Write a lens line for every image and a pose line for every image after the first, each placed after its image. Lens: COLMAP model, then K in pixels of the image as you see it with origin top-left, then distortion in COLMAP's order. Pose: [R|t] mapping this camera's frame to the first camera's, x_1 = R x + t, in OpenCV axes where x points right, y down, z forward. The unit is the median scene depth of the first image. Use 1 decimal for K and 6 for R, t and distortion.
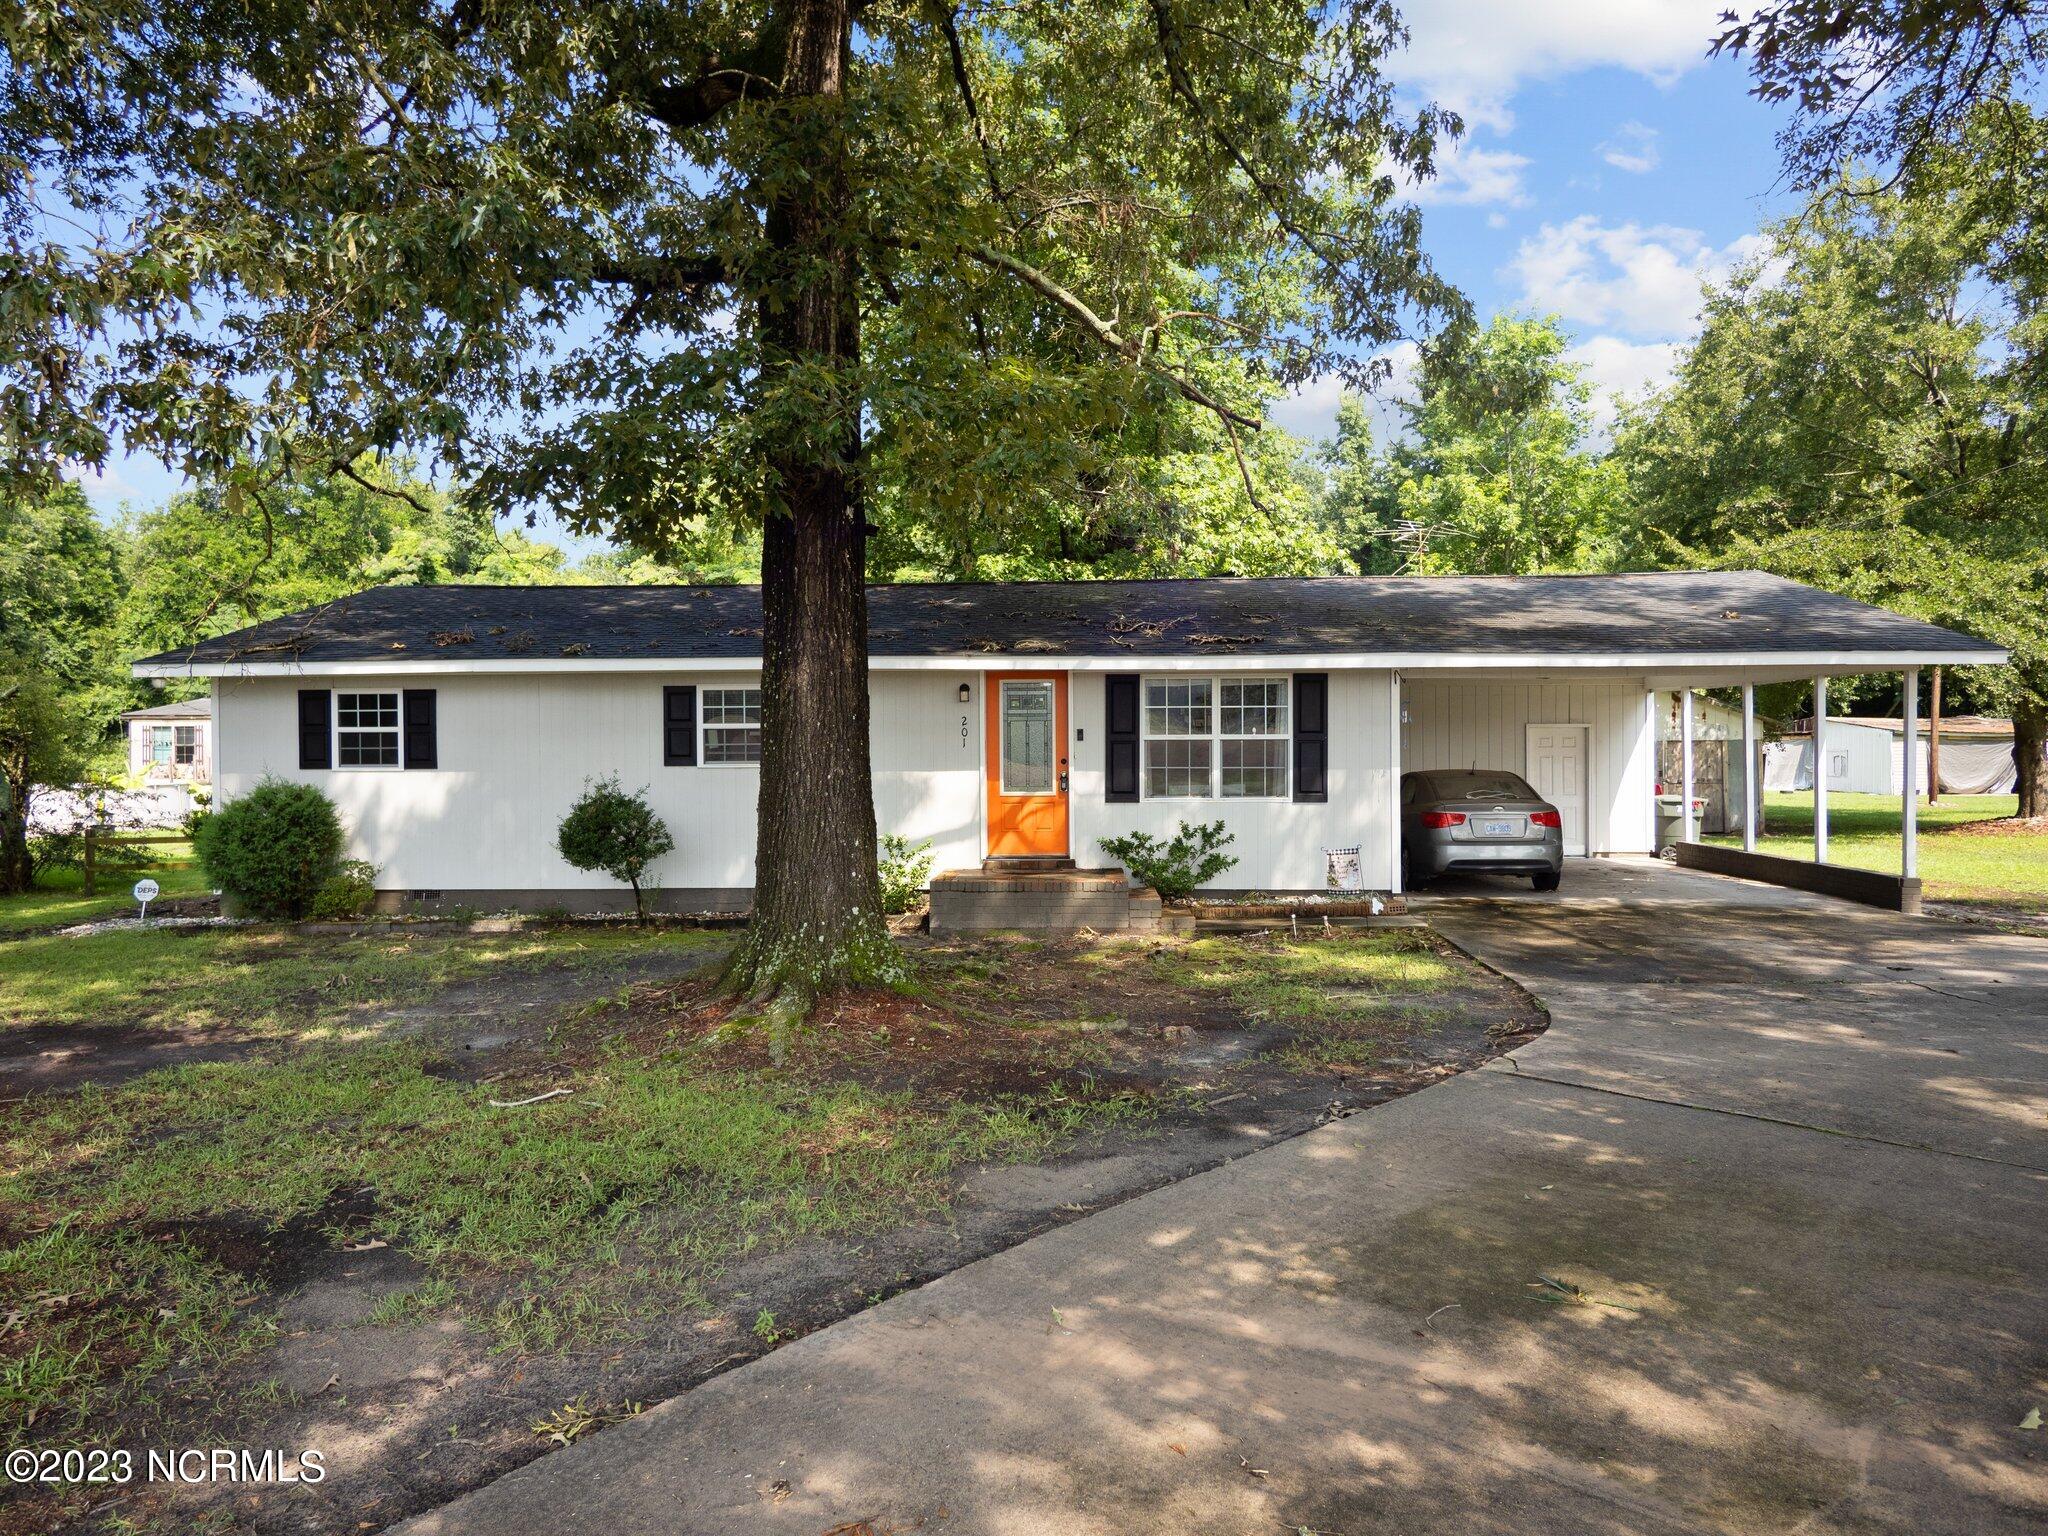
lens RADIAL K [[1315.7, 0, 1022.1], [0, 1315.7, 765.8], [0, 0, 1]] dist [-0.001643, -0.000117]
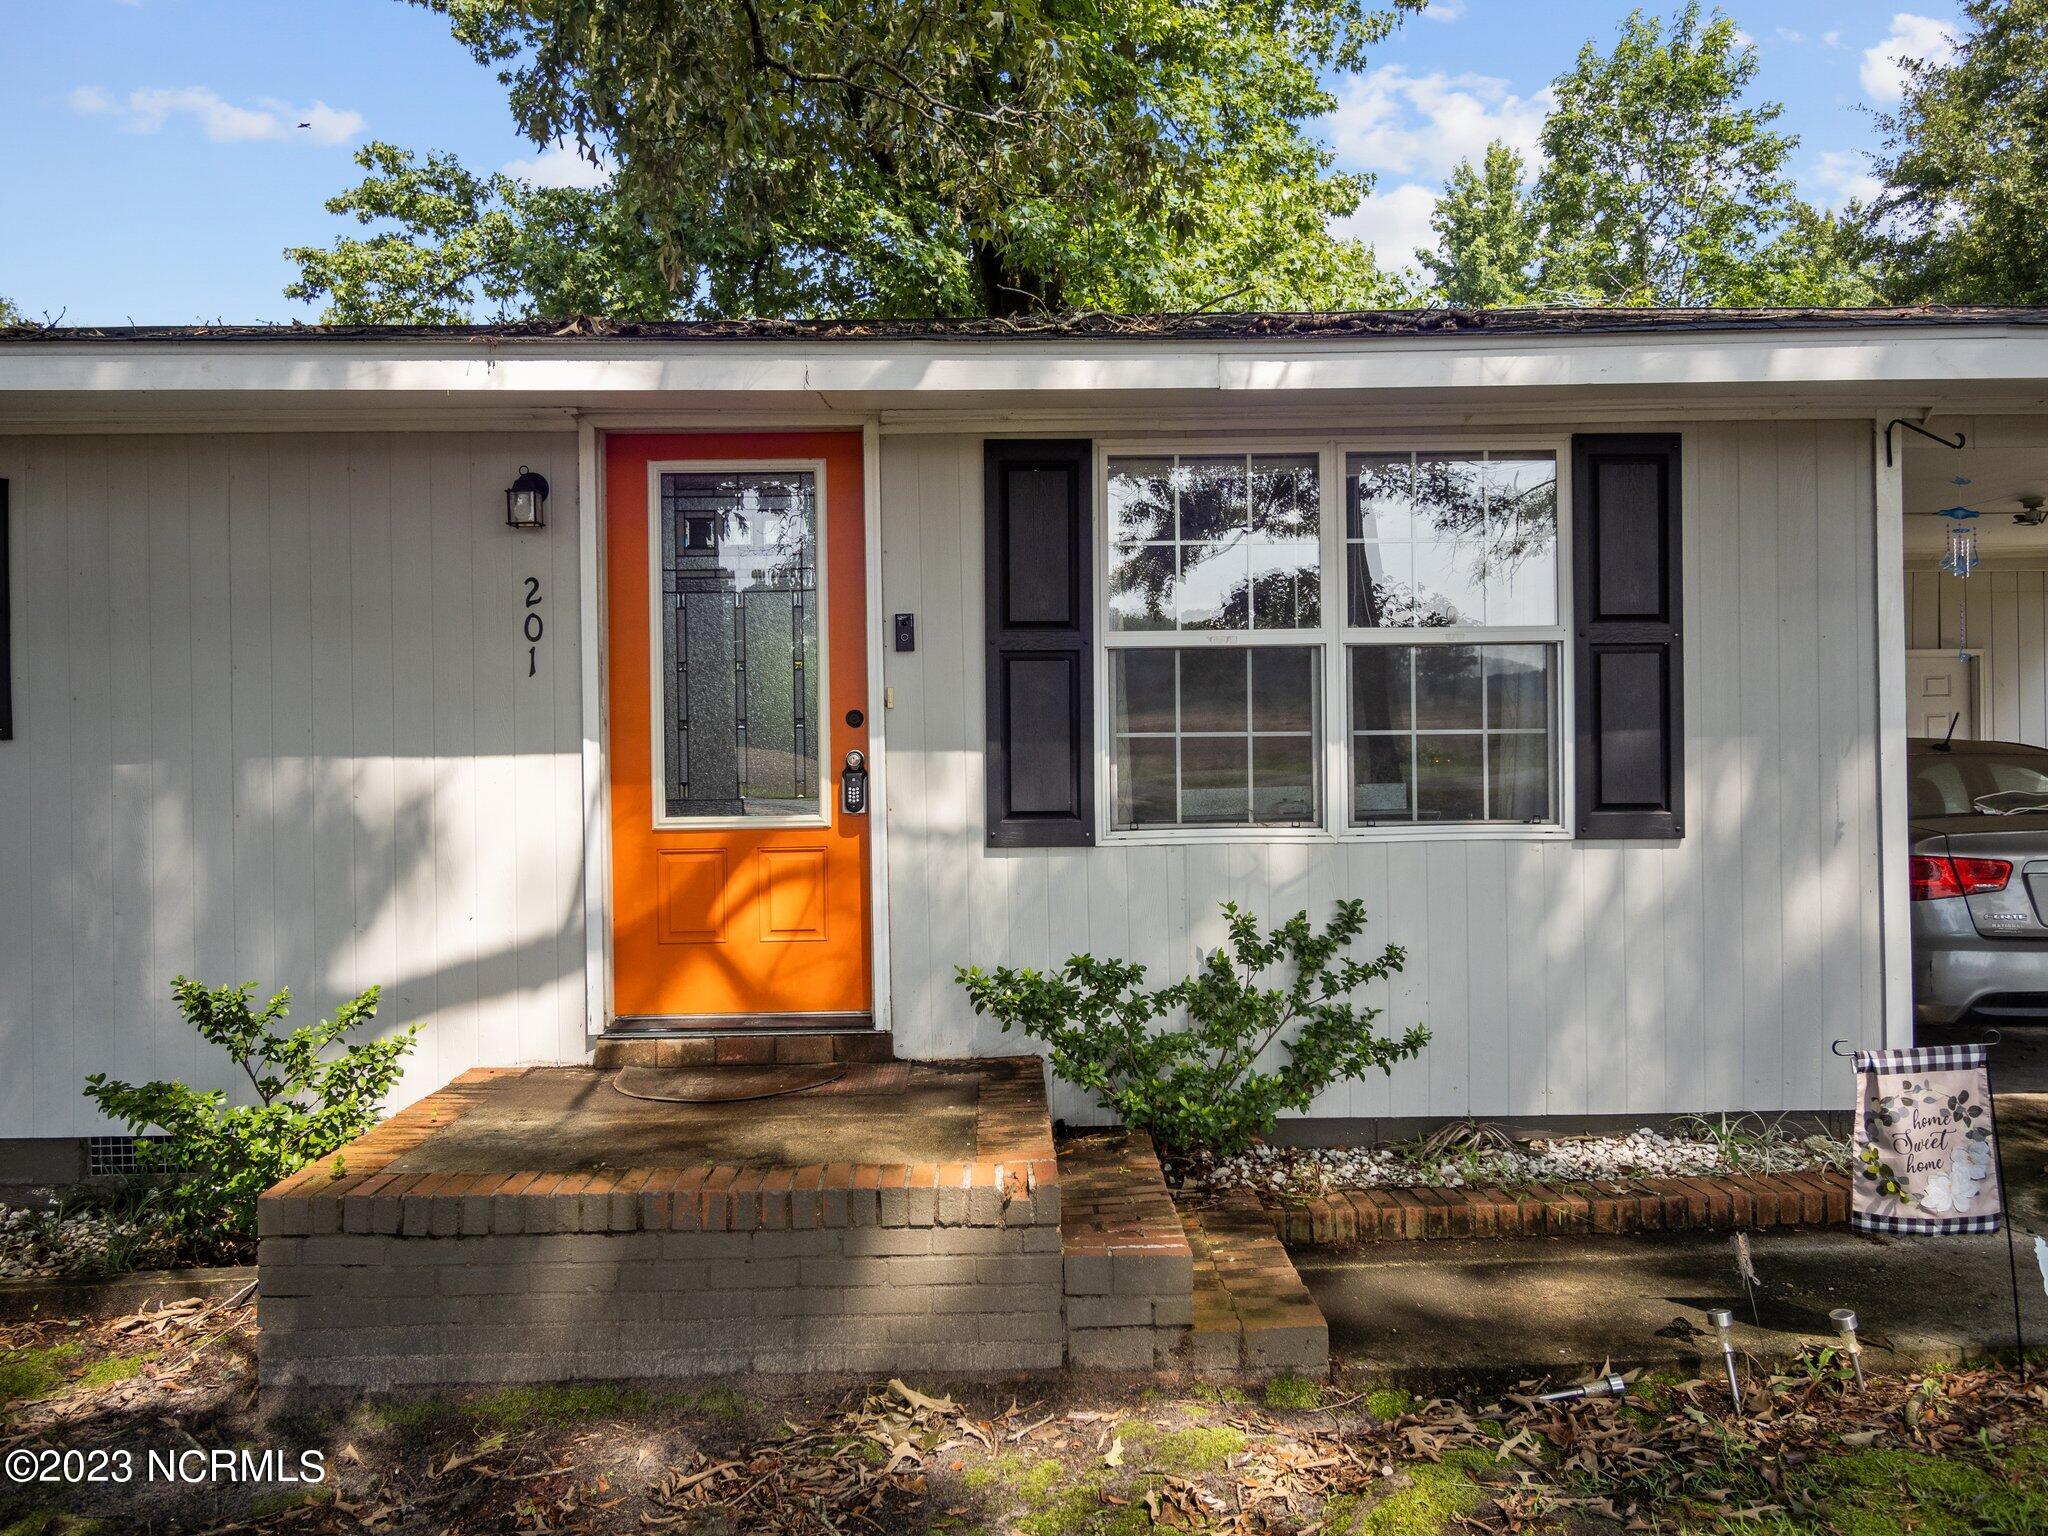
lens RADIAL K [[1554.5, 0, 1026.0], [0, 1554.5, 766.3], [0, 0, 1]] dist [0.005074, 0.000774]
pose [[0.998458, -0.010304, 0.054543, 0.052934], [0.009651, 0.999879, 0.012214, 0.003938], [-0.054663, -0.011669, 0.998437, 0.632844]]
